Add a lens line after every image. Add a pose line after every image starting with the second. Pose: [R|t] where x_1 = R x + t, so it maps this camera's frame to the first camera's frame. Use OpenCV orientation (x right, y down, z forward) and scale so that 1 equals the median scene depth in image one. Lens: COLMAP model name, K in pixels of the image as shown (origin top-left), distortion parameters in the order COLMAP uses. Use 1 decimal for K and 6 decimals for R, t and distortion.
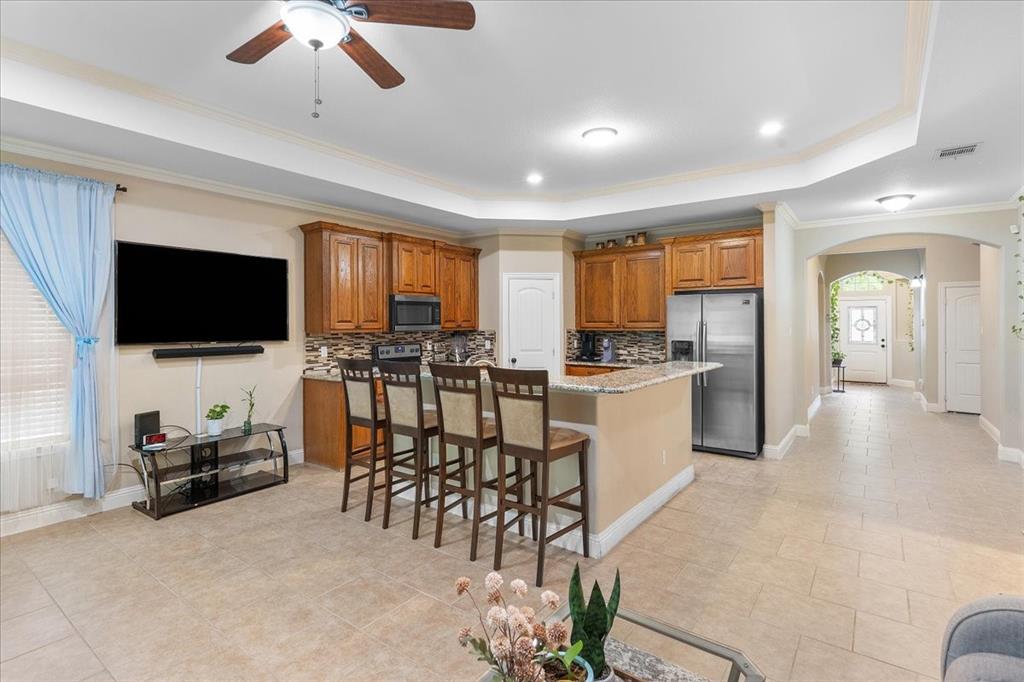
lens RADIAL K [[489.3, 0, 484.7], [0, 489.3, 322.1], [0, 0, 1]] dist [-0.008781, -0.000592]
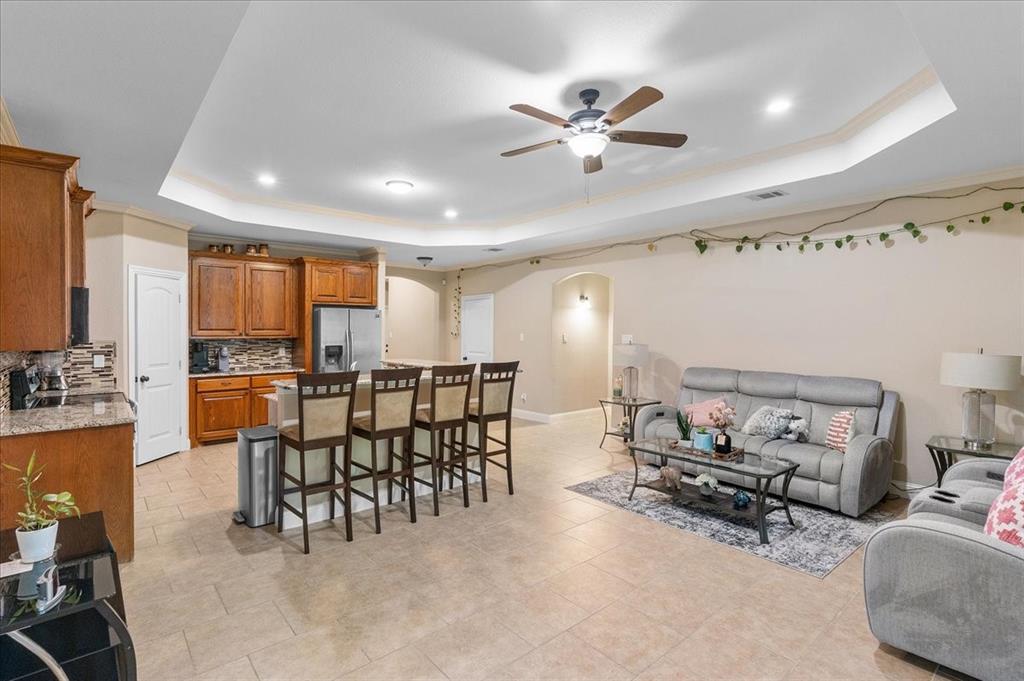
lens RADIAL K [[489.3, 0, 506.8], [0, 489.3, 332.5], [0, 0, 1]] dist [-0.008781, -0.000592]
pose [[0.207765, -0.005627, 0.978163, -0.745301], [-0.002139, 0.999978, 0.006207, -0.002845], [-0.978176, -0.003382, 0.207749, 0.342843]]
